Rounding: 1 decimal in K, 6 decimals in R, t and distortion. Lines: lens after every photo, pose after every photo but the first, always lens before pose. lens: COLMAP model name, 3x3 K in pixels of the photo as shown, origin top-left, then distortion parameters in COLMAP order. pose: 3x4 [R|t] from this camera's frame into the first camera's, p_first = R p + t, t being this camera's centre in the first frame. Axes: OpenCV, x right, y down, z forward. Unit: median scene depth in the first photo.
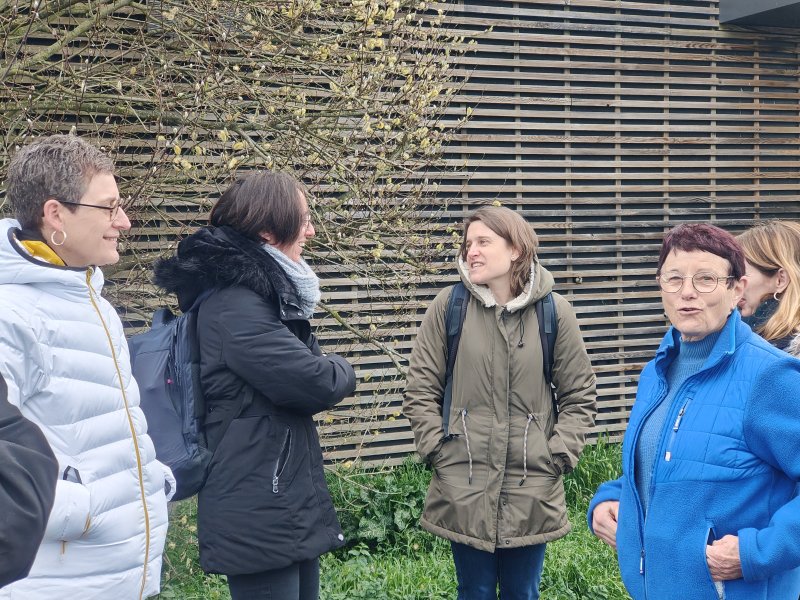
lens RADIAL K [[1236.7, 0, 378.5], [0, 1236.7, 303.5], [0, 0, 1]] dist [0.113295, 0.000000]
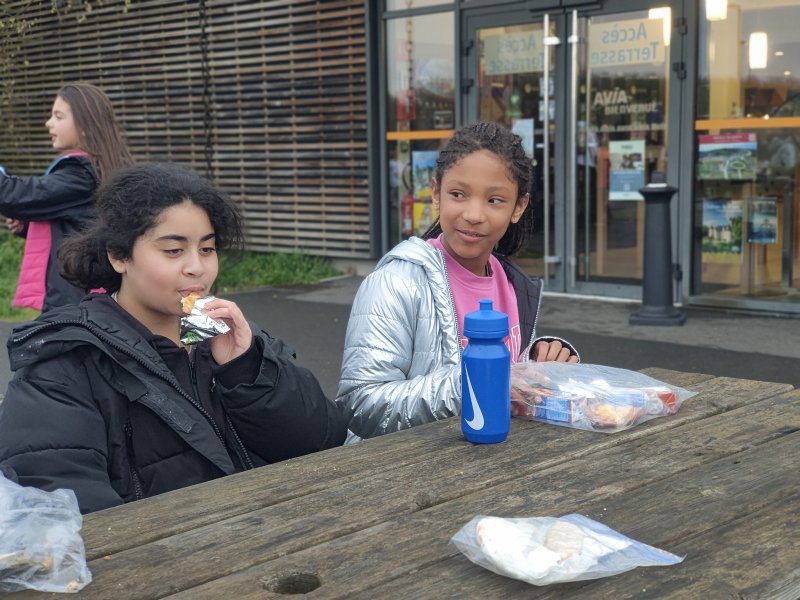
lens RADIAL K [[1236.7, 0, 396.0], [0, 1236.7, 265.6], [0, 0, 1]] dist [0.113295, 0.000000]
pose [[0.361693, 0.089940, -0.927949, 1.565696], [-0.072930, 0.995015, 0.068014, 0.017535], [0.929440, 0.043075, 0.366450, 0.658835]]
